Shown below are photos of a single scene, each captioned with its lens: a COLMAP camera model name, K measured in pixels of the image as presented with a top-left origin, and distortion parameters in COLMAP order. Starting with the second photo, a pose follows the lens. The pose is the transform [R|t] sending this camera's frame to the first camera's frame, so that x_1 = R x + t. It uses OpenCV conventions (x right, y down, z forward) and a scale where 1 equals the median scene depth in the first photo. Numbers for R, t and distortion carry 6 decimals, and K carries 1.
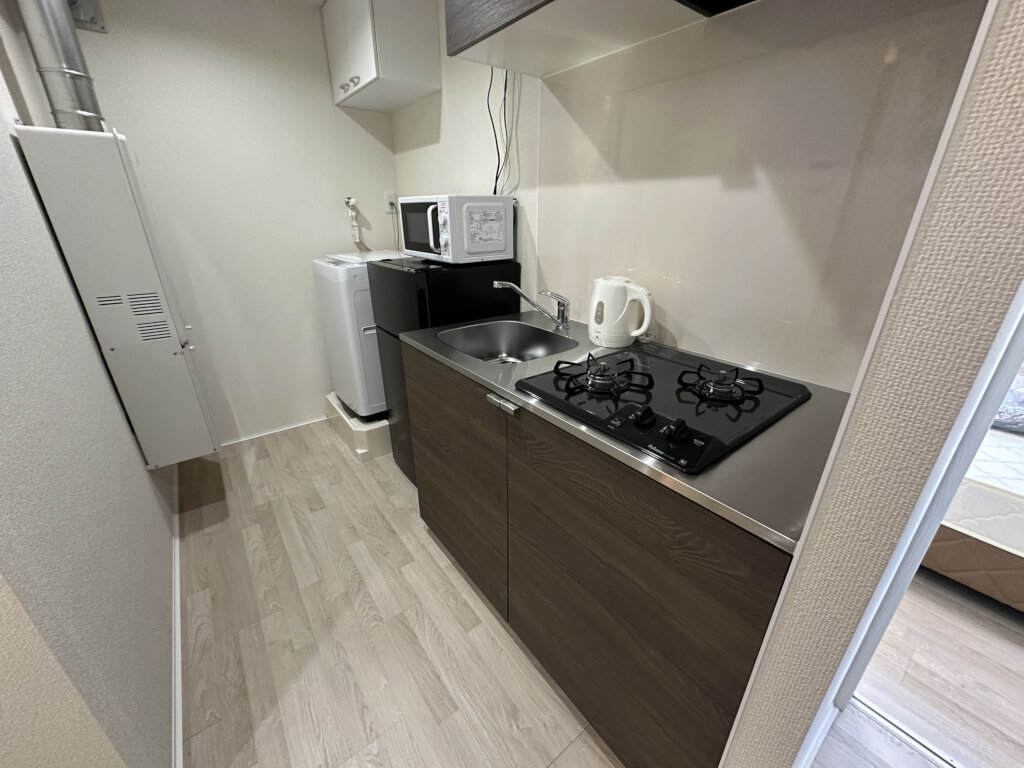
lens RADIAL K [[407.8, 0, 512.0], [0, 407.8, 384.0], [0, 0, 1]] dist [0.001077, 0.000219]
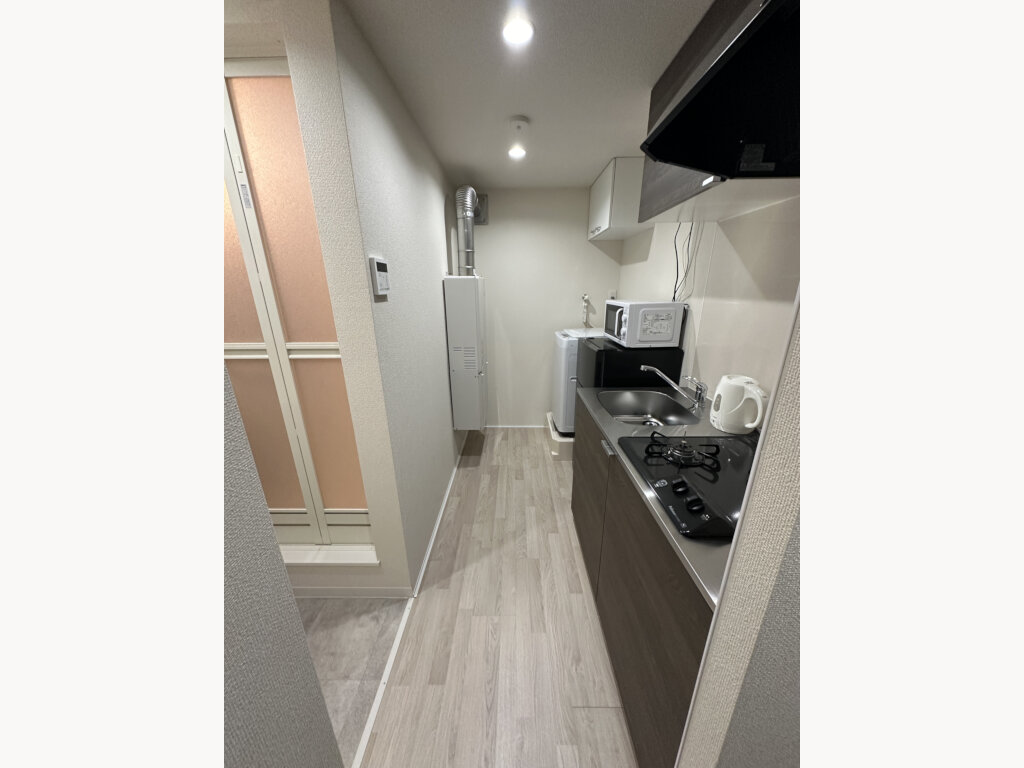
lens RADIAL K [[307.0, 0, 512.0], [0, 307.0, 384.0], [0, 0, 1]] dist [0.001086, 0.000049]
pose [[0.790327, 0.175991, -0.586865, 0.206443], [-0.227583, 0.973651, -0.014503, -0.057109], [0.568849, 0.145023, 0.809555, -0.114298]]
